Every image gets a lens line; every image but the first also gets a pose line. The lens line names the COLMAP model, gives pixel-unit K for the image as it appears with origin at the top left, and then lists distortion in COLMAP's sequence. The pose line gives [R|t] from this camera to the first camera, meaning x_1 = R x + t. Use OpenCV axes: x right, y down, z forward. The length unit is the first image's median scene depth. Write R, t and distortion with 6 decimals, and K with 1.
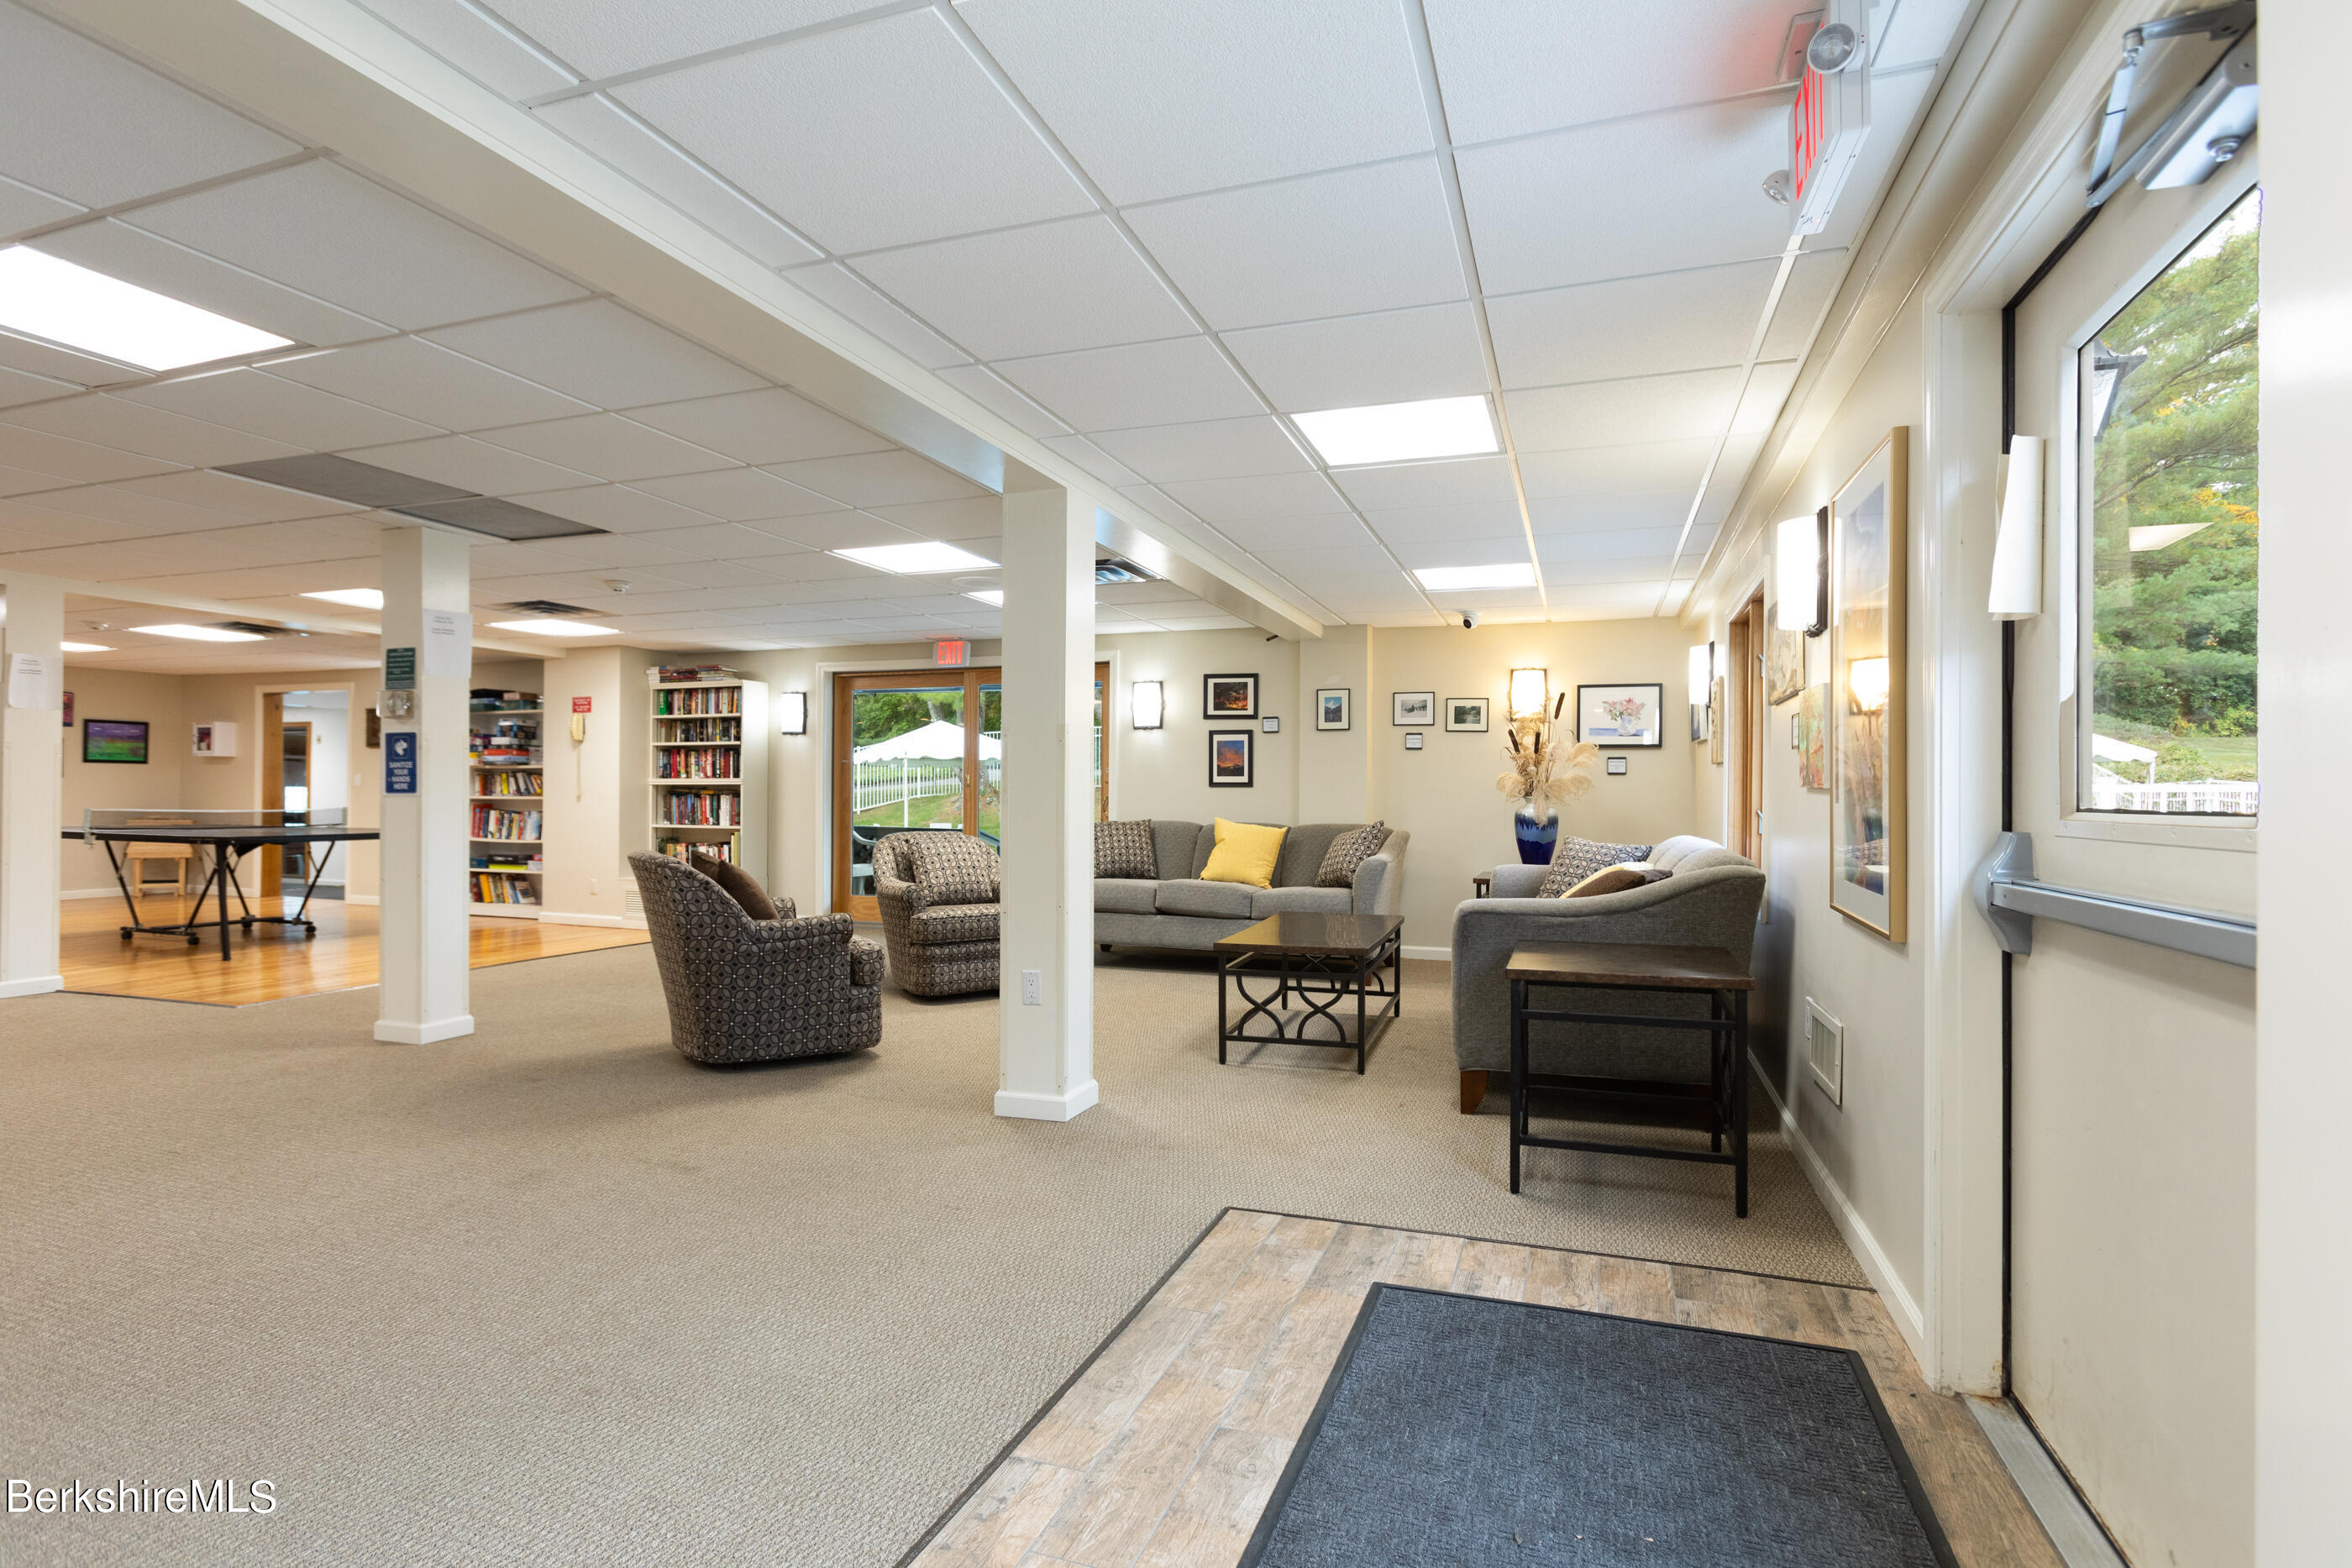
lens RADIAL K [[1138.3, 0, 1152.5], [0, 1138.3, 790.8], [0, 0, 1]] dist [-0.019776, 0.015630]
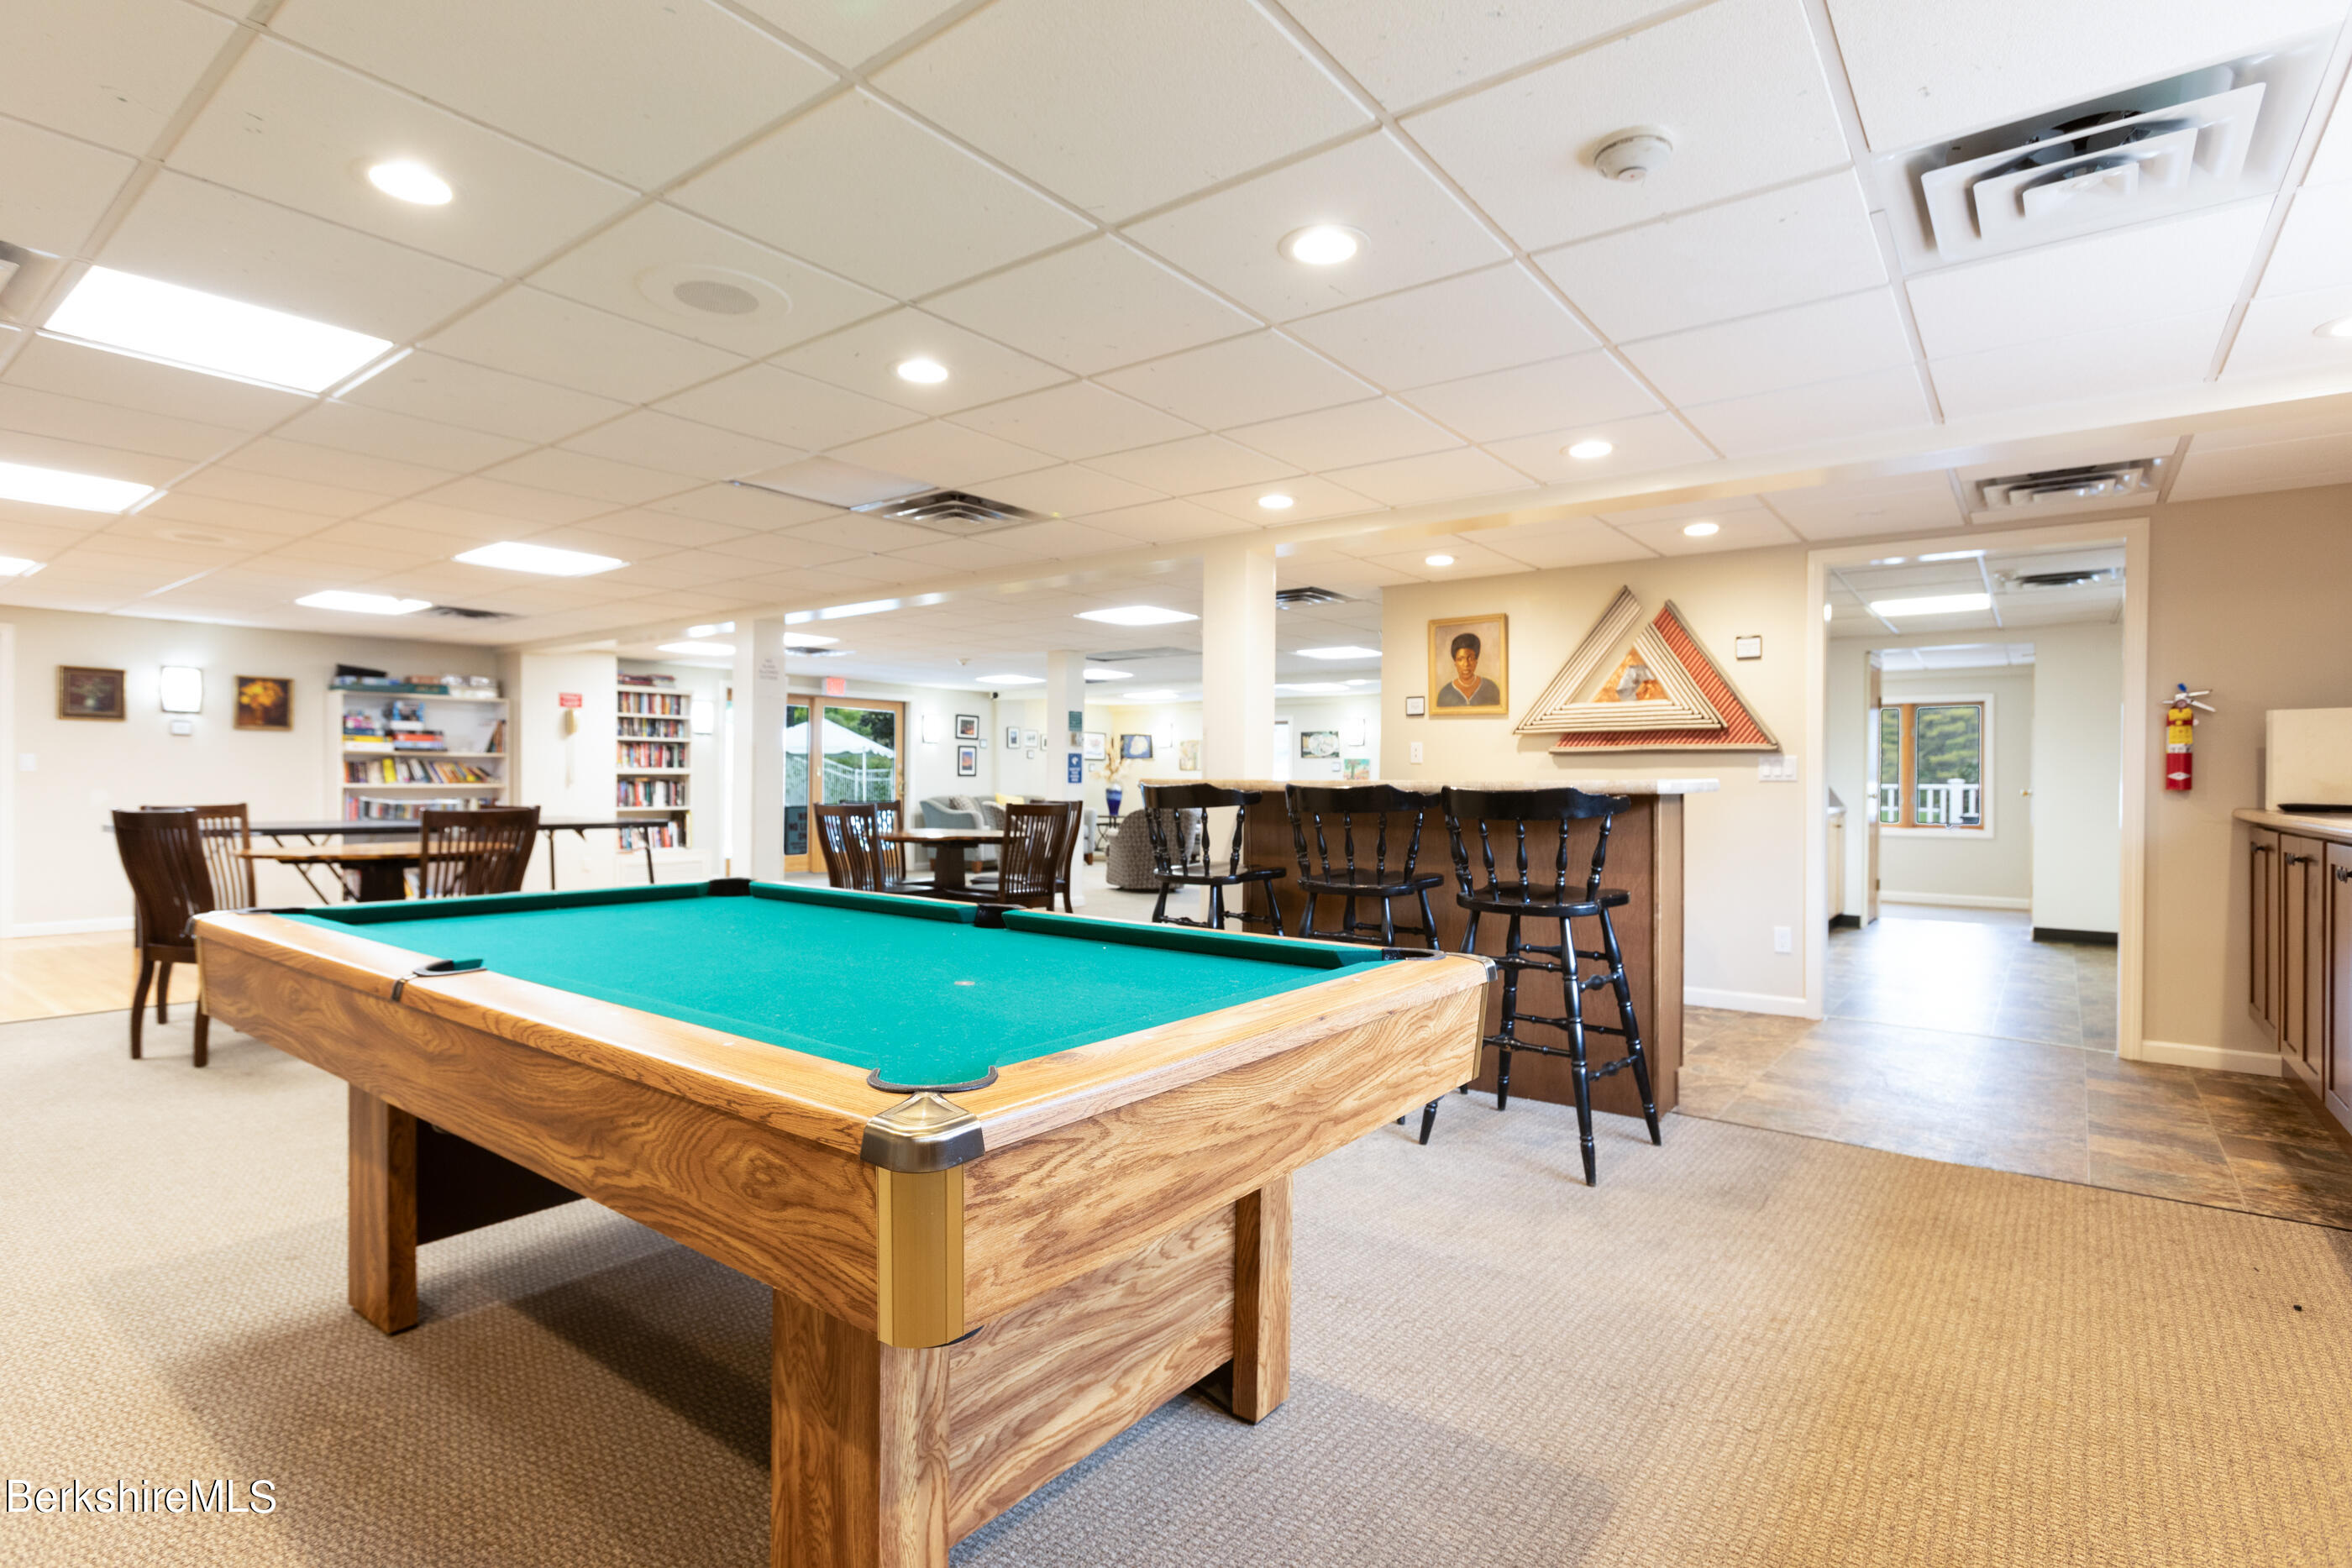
lens RADIAL K [[1138.3, 0, 1152.5], [0, 1138.3, 790.8], [0, 0, 1]] dist [-0.019776, 0.015630]
pose [[0.296808, -0.012657, 0.954853, -1.389802], [-0.006320, 0.999864, 0.015218, -0.008473], [-0.954916, -0.010551, 0.296688, 0.136942]]
